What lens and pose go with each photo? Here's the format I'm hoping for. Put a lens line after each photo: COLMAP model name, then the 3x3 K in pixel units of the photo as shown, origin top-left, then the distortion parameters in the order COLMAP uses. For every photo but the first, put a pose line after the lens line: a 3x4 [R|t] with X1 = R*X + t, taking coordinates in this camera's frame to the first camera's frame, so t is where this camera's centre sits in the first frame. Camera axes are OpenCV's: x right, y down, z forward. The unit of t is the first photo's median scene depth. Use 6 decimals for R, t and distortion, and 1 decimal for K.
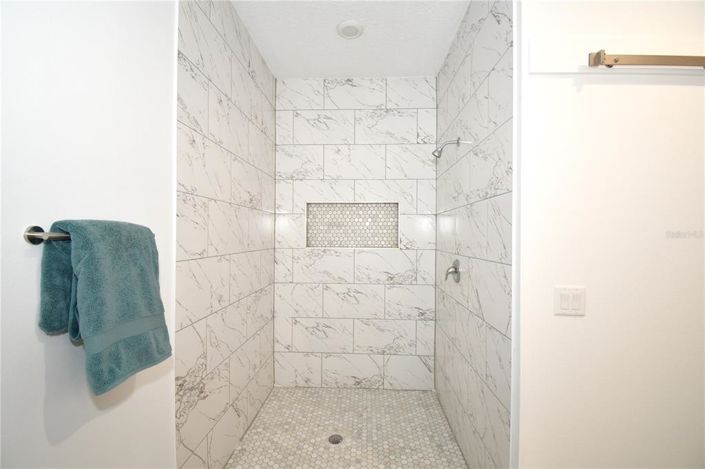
lens RADIAL K [[320.0, 0, 348.5], [0, 320.0, 238.0], [0, 0, 1]] dist [0.025210, -0.032188]
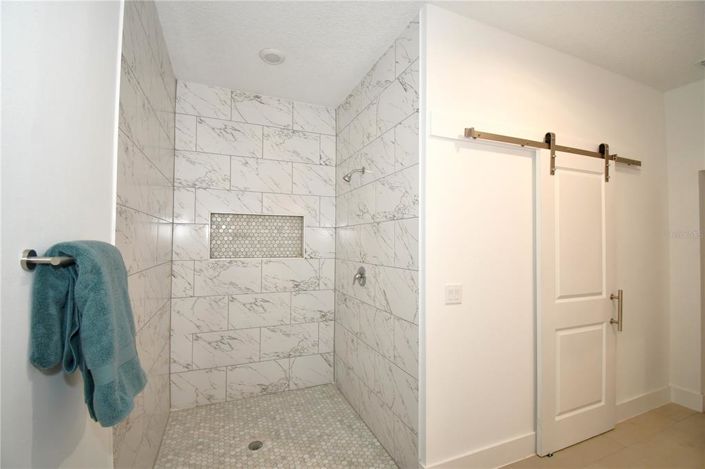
lens RADIAL K [[320.0, 0, 348.5], [0, 320.0, 238.0], [0, 0, 1]] dist [0.025210, -0.032188]
pose [[0.903983, 0.004996, 0.427538, -0.176175], [0.002638, 0.999847, -0.017263, -0.016548], [-0.427559, 0.016734, 0.903832, -0.056787]]
